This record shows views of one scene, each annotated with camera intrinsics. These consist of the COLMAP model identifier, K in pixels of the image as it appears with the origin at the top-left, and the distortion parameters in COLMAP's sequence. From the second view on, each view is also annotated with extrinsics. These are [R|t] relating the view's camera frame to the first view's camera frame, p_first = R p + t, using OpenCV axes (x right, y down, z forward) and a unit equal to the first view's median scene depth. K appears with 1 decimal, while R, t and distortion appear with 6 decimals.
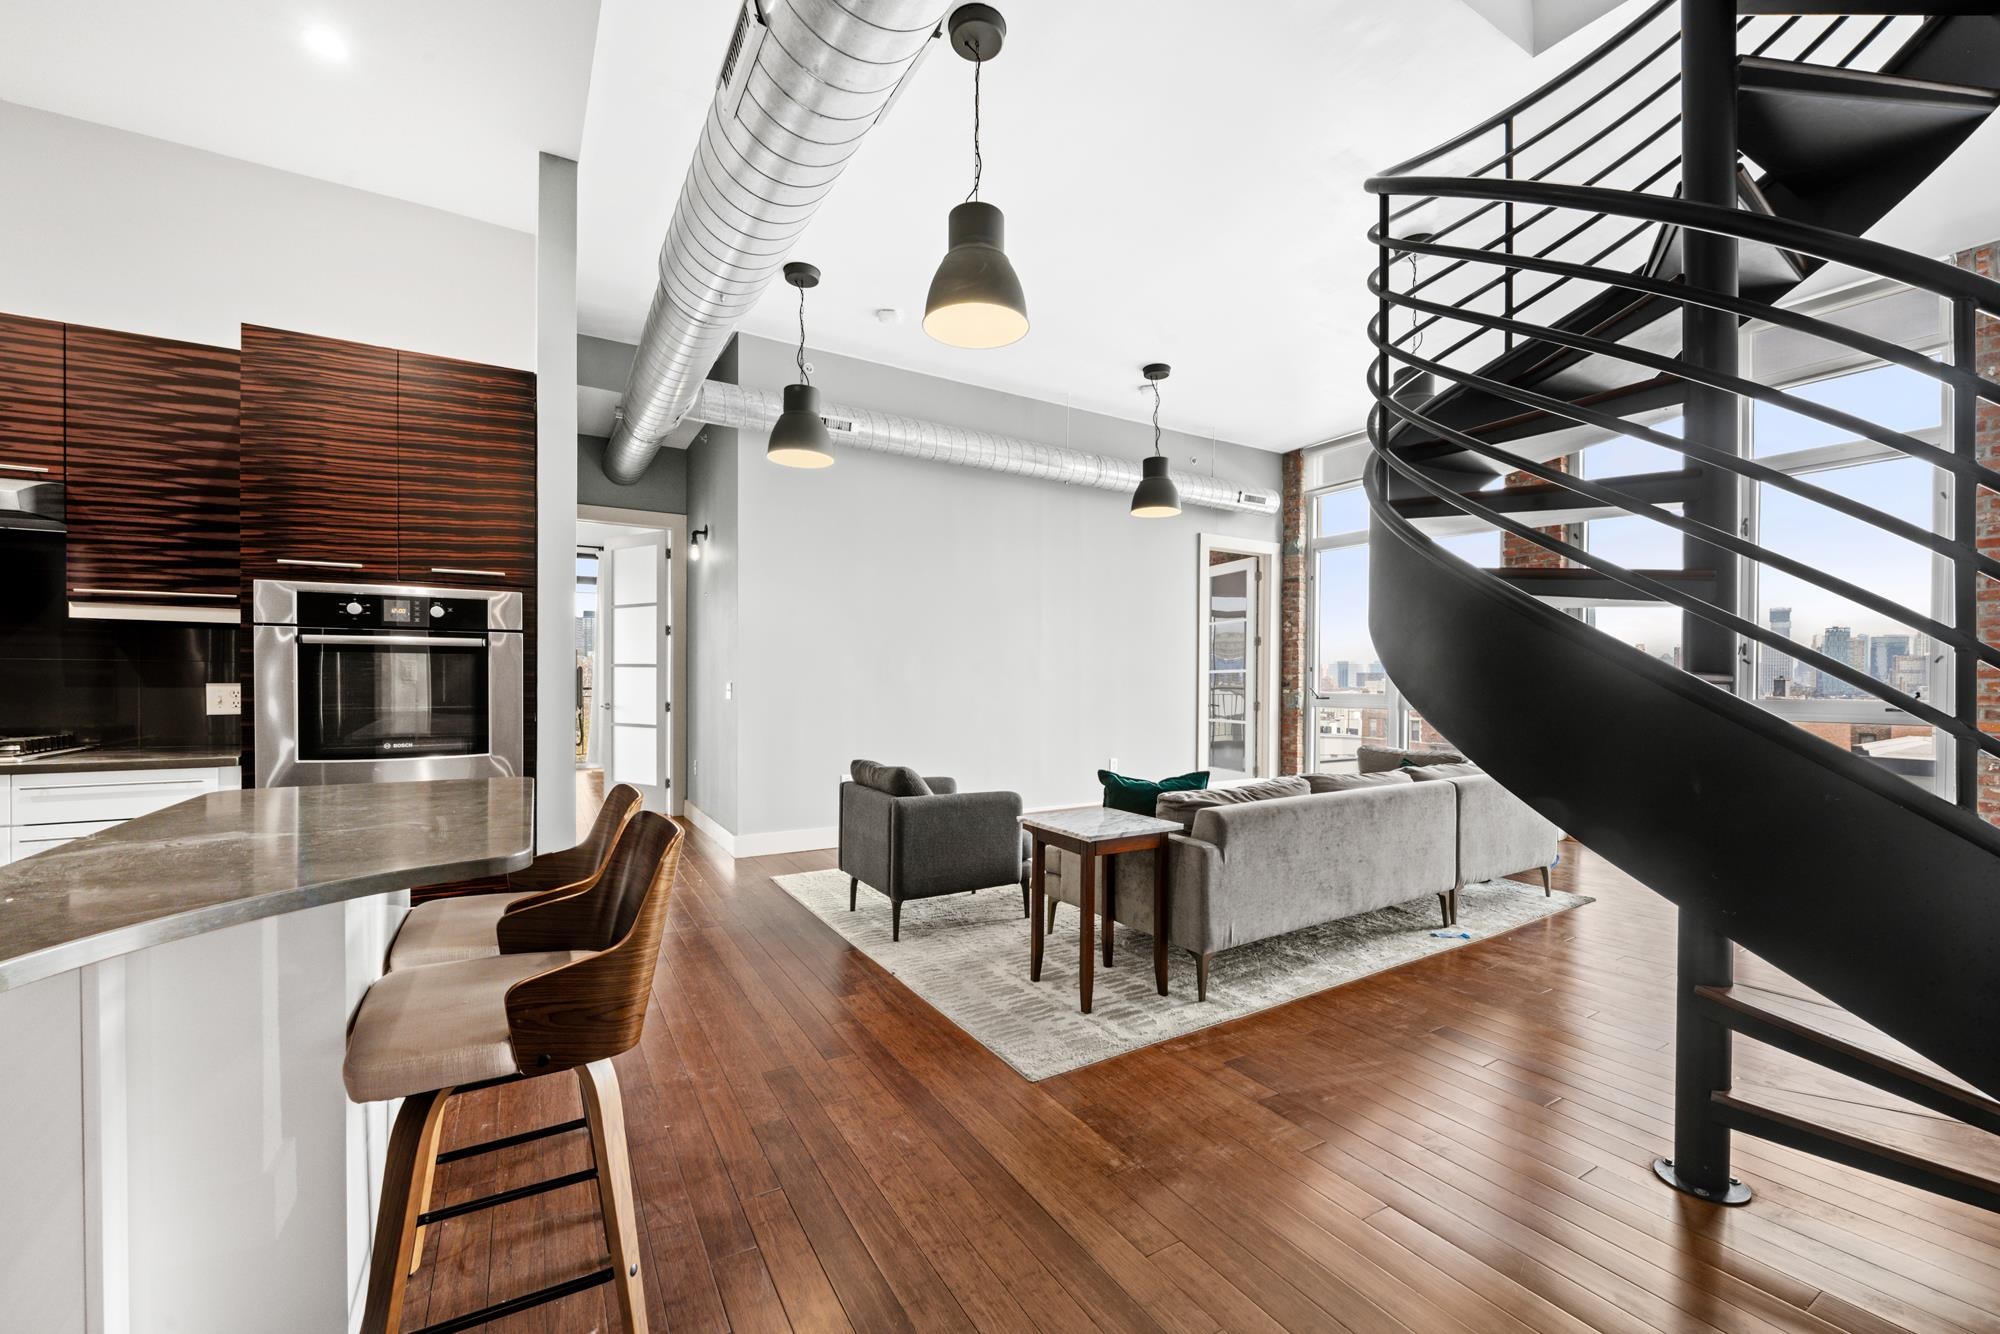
lens RADIAL K [[803.8, 0, 990.9], [0, 803.8, 672.4], [0, 0, 1]] dist [-0.008668, -0.000641]
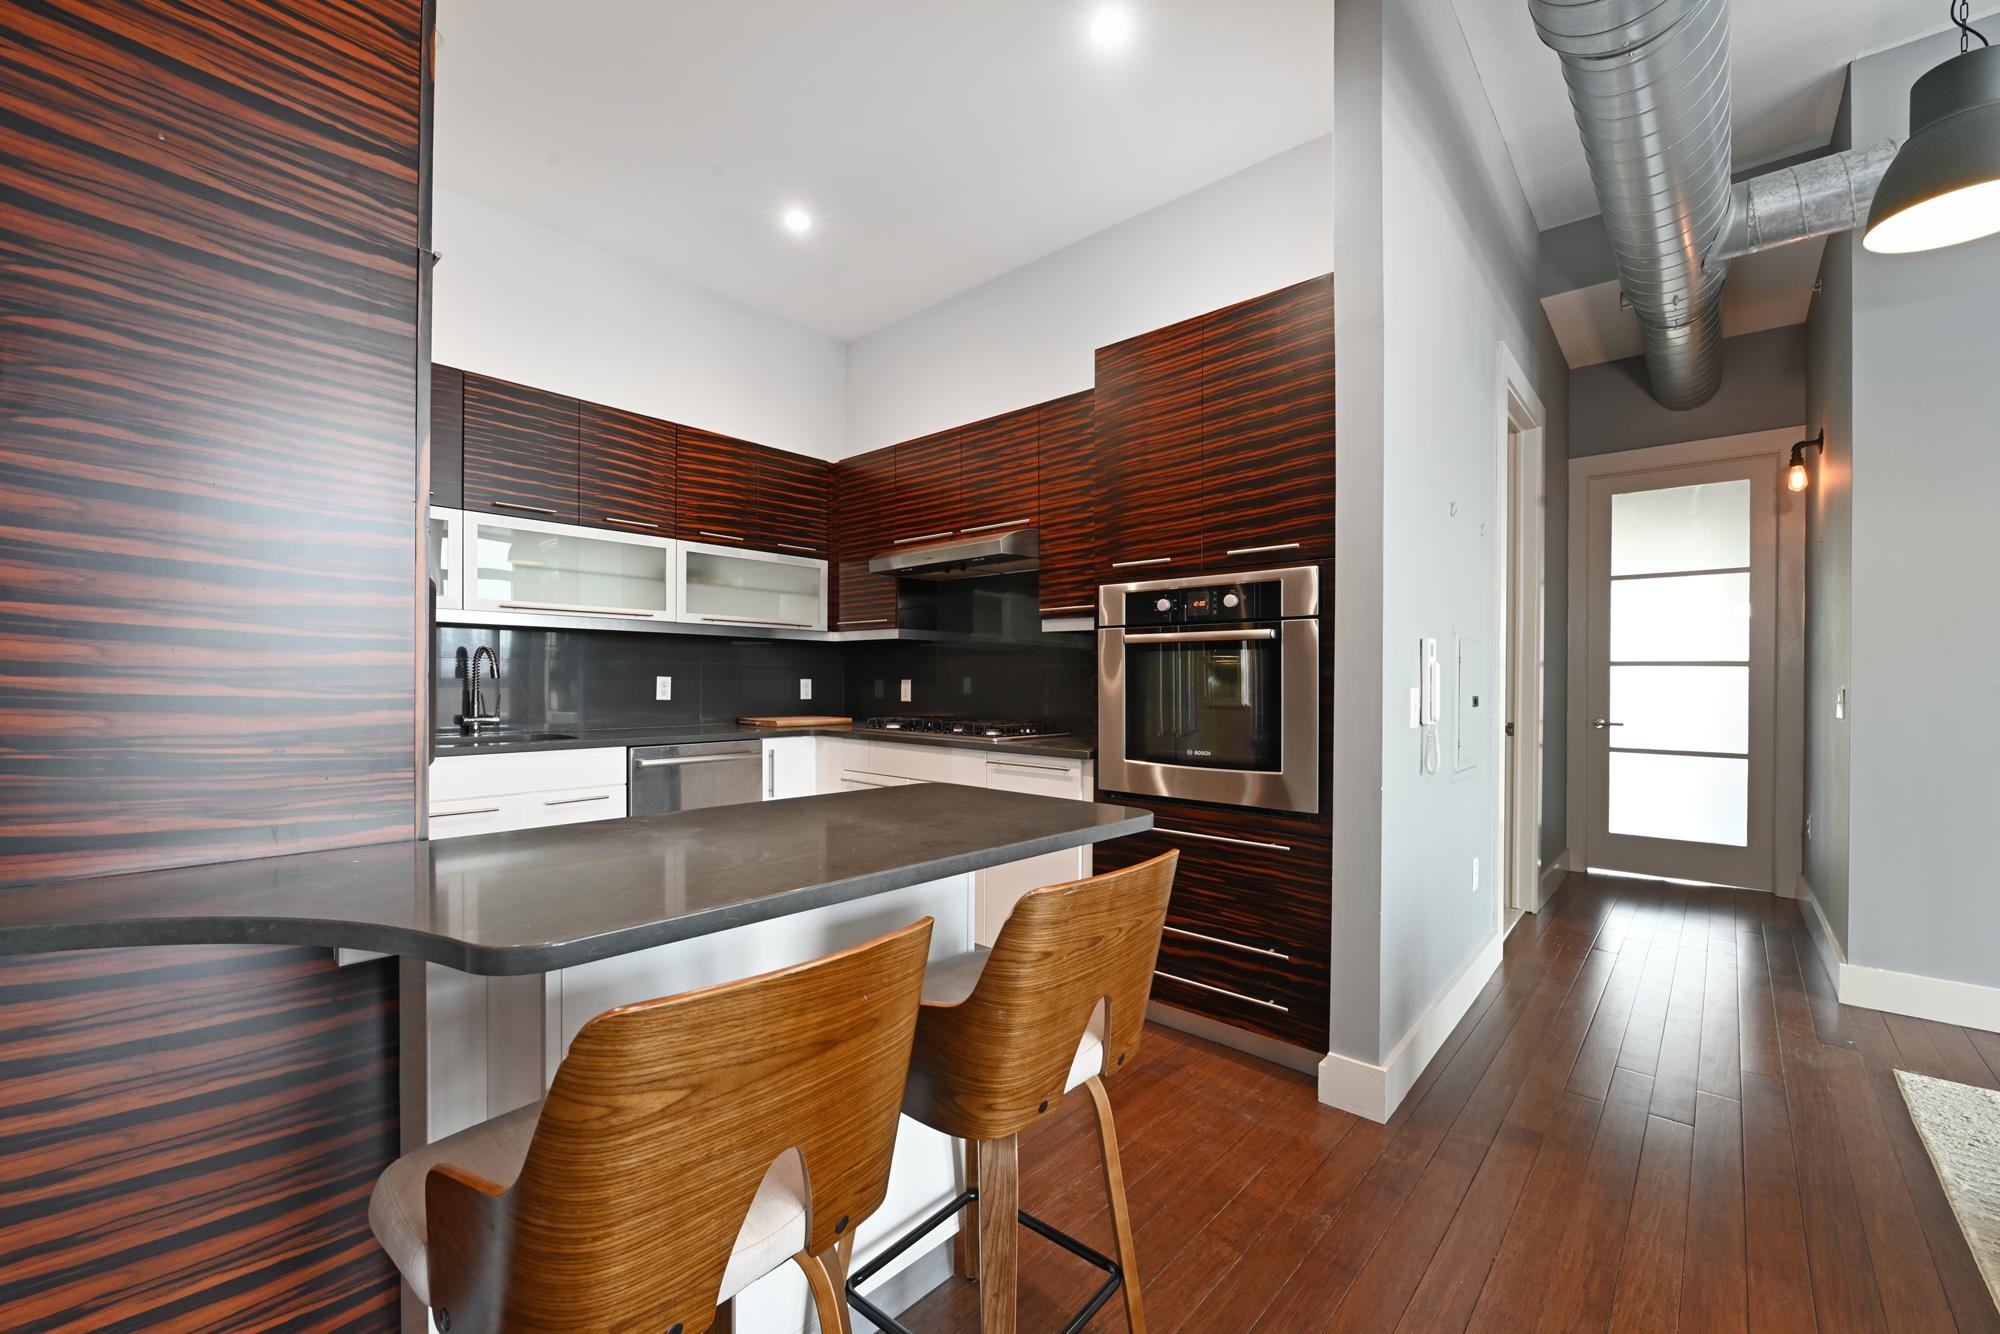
lens RADIAL K [[803.8, 0, 1003.1], [0, 803.8, 677.9], [0, 0, 1]] dist [-0.008668, -0.000641]
pose [[0.305383, -0.006885, -0.952205, 0.032280], [0.002805, 0.999976, -0.006331, 0.007385], [0.952225, -0.000737, 0.305395, 0.302648]]
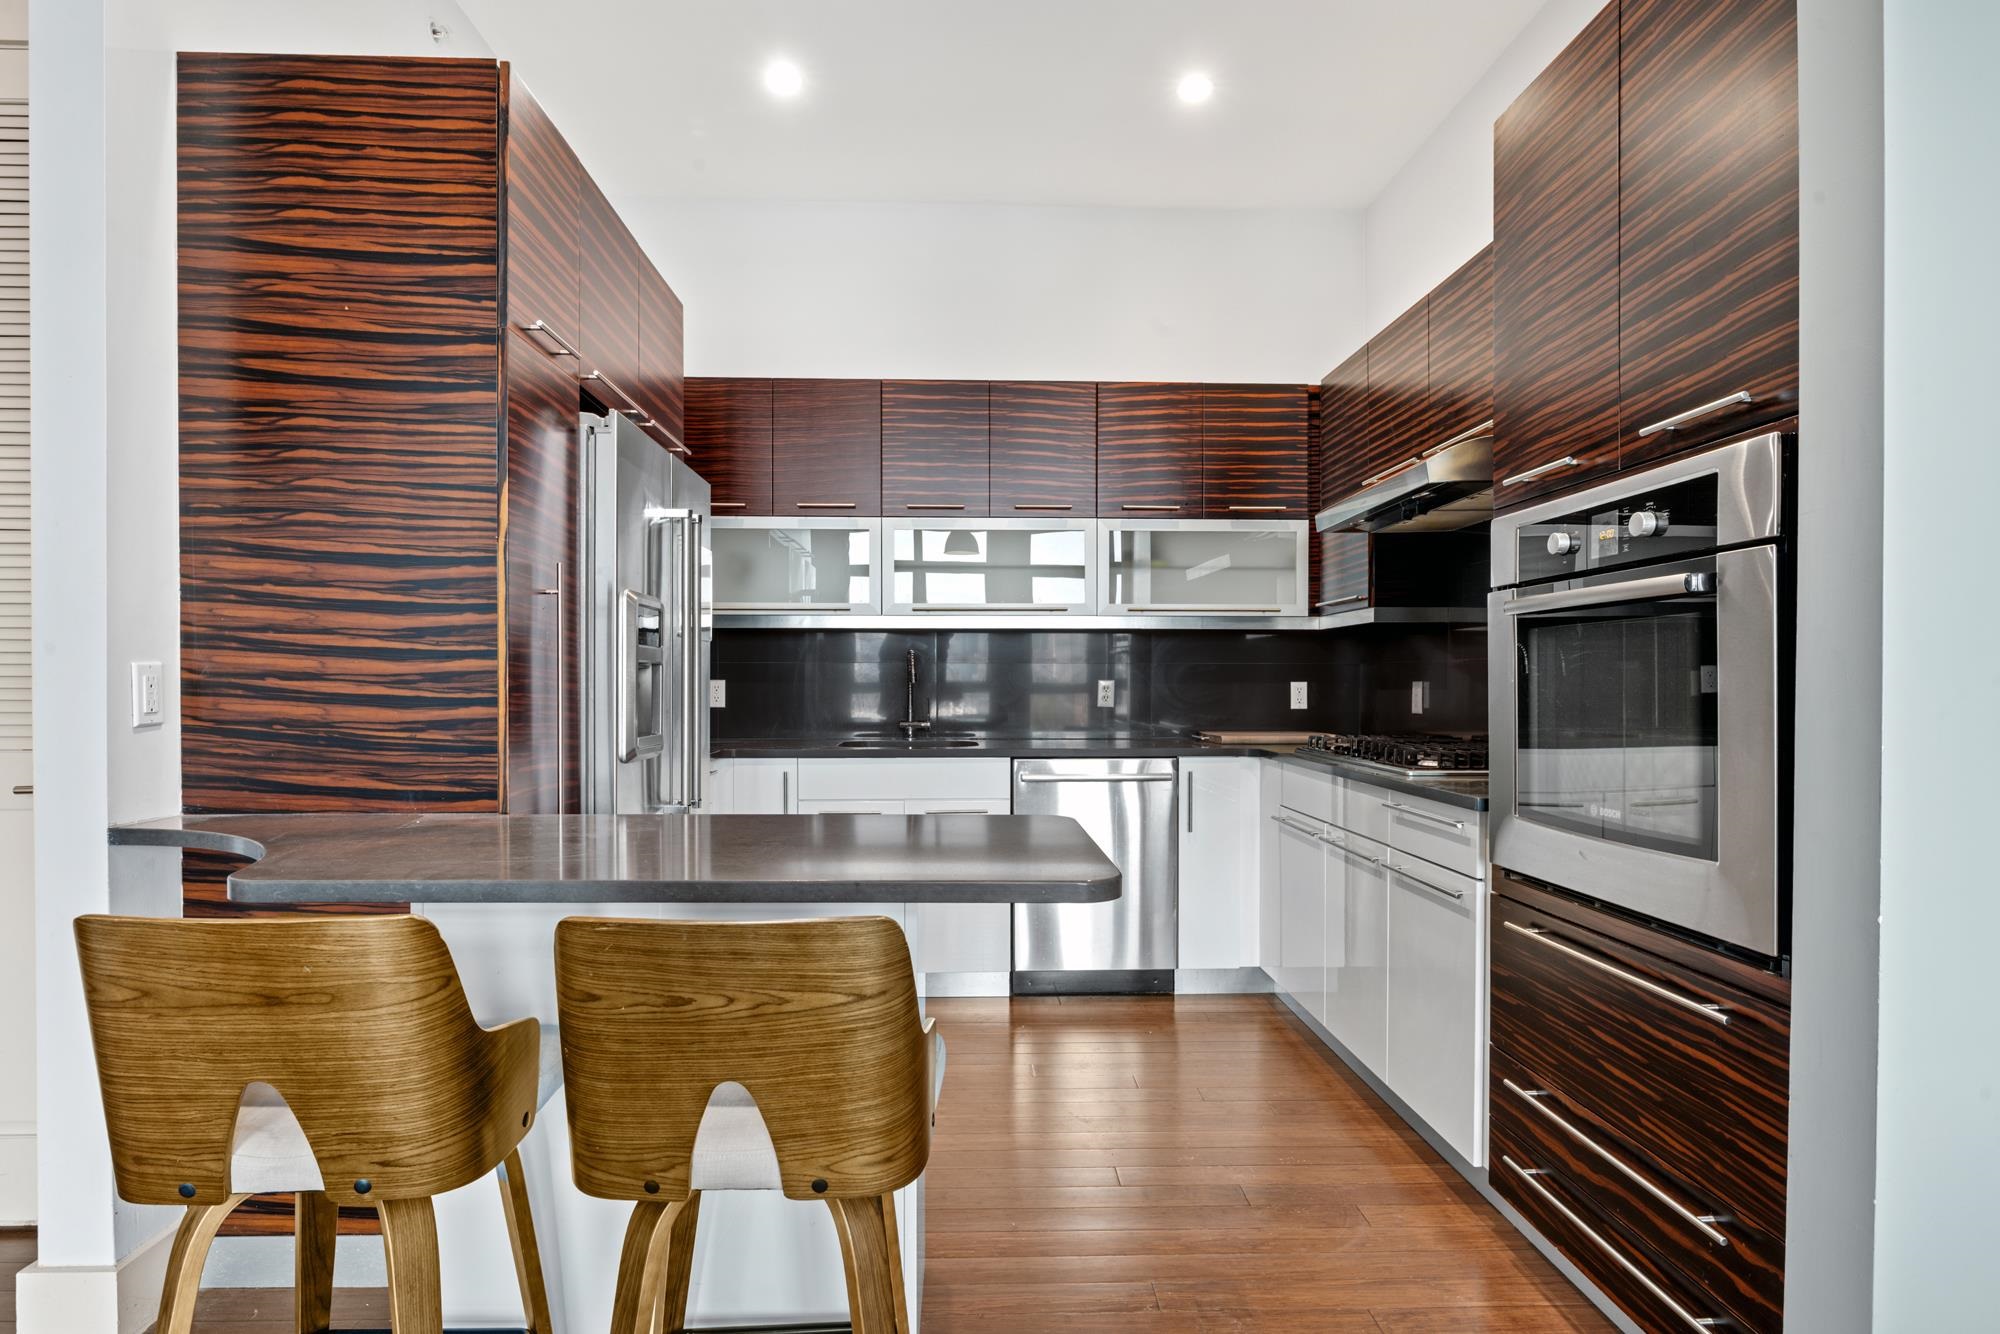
lens RADIAL K [[1053.9, 0, 994.6], [0, 1053.9, 687.1], [0, 0, 1]] dist [-0.005252, -0.000083]
pose [[-0.479080, -0.003245, -0.877765, -0.001678], [0.003517, 0.999978, -0.005616, 0.010864], [0.877764, -0.005778, -0.479058, 0.578178]]
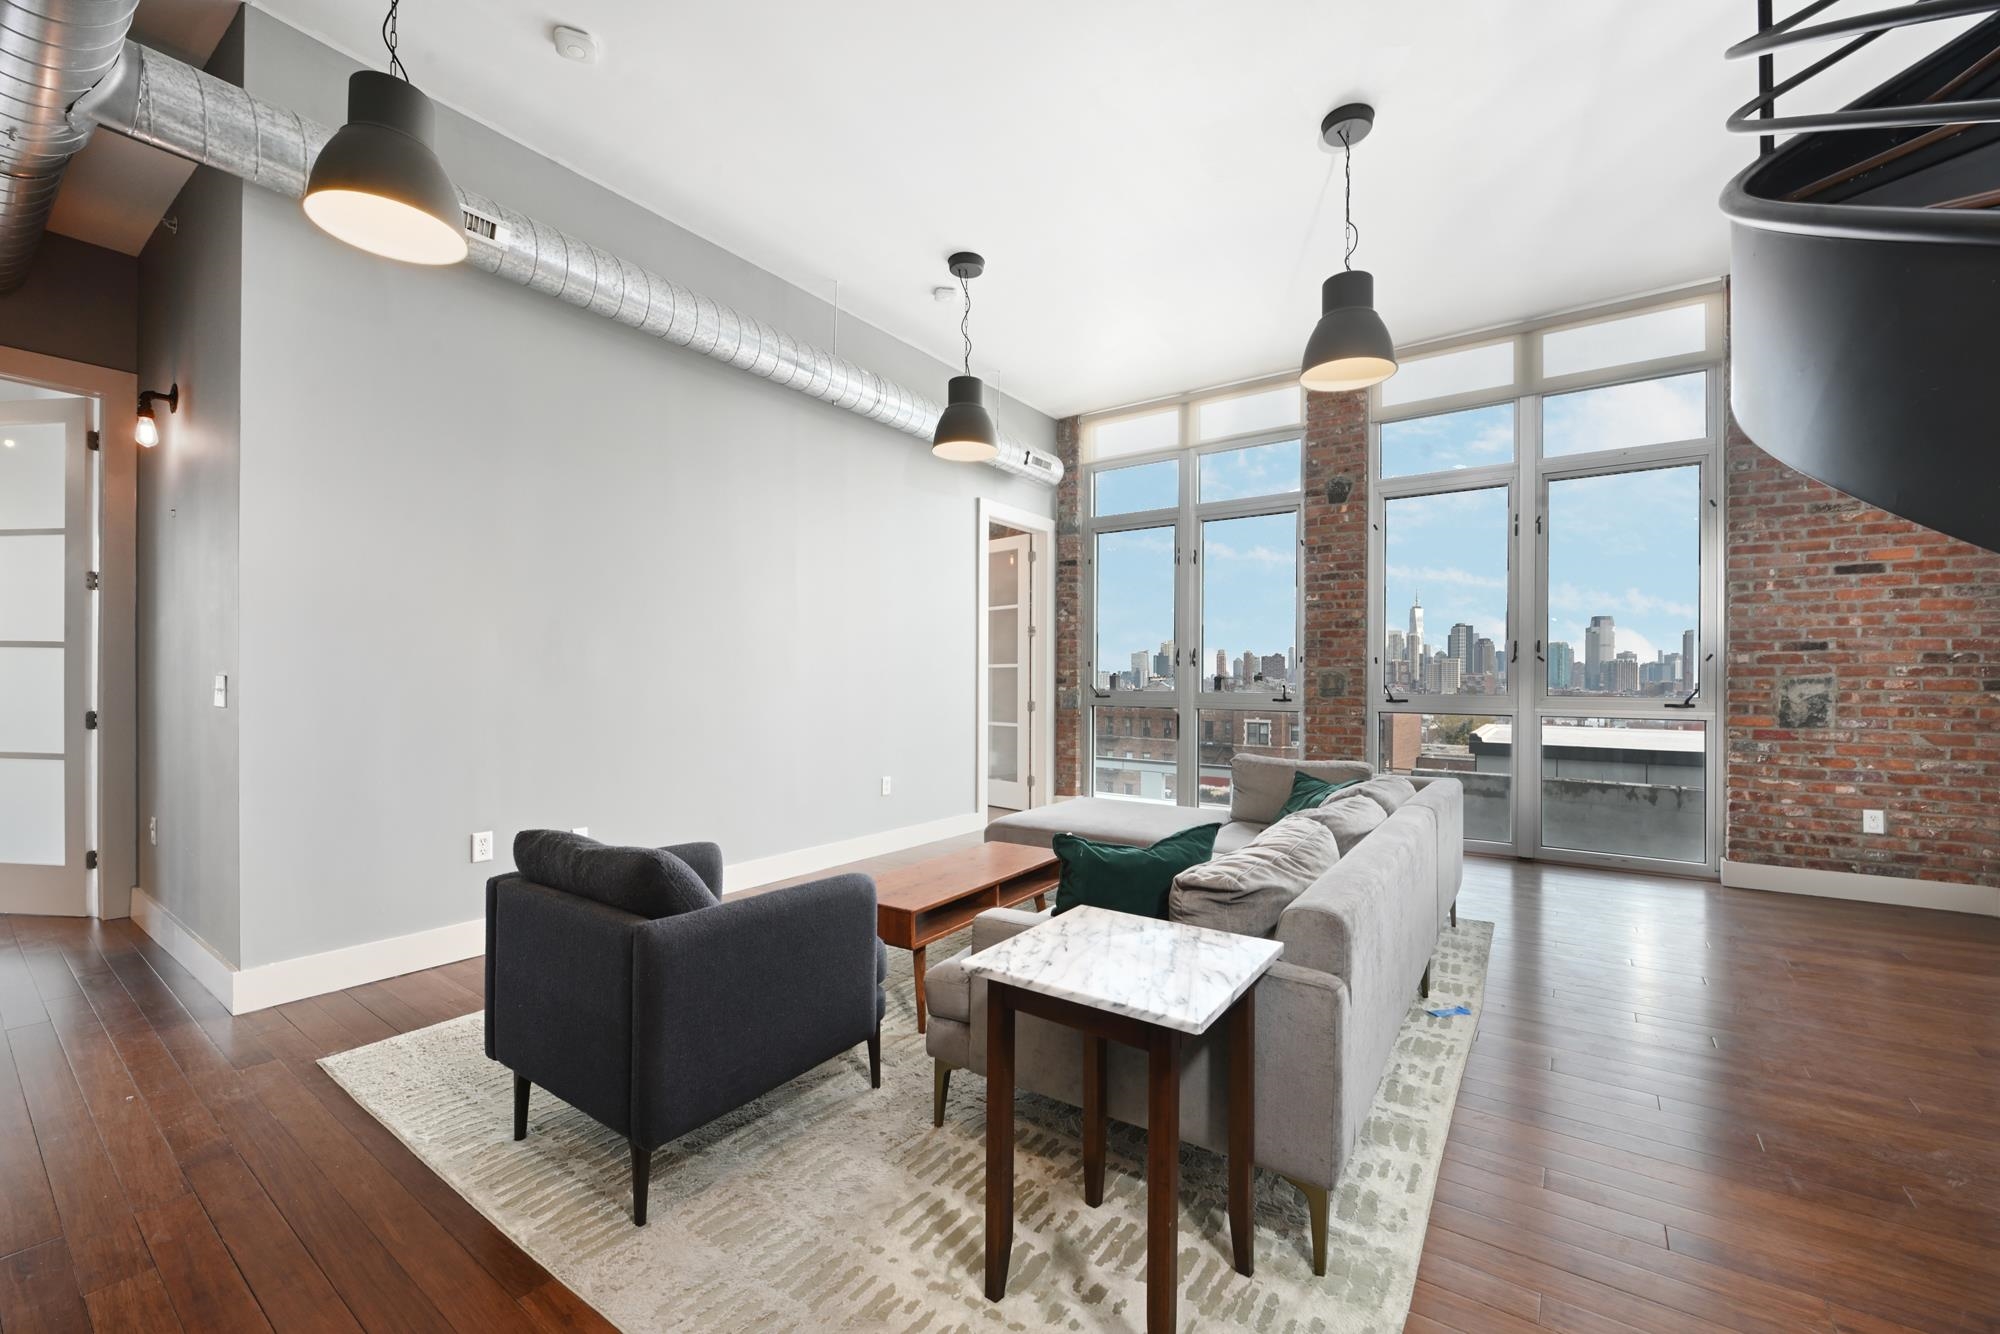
lens RADIAL K [[803.8, 0, 1006.7], [0, 803.8, 680.8], [0, 0, 1]] dist [-0.008668, -0.000641]
pose [[0.909795, 0.001915, 0.415054, -0.087178], [-0.007711, 0.999895, 0.012287, 0.006821], [-0.414987, -0.014379, 0.909714, 0.362306]]
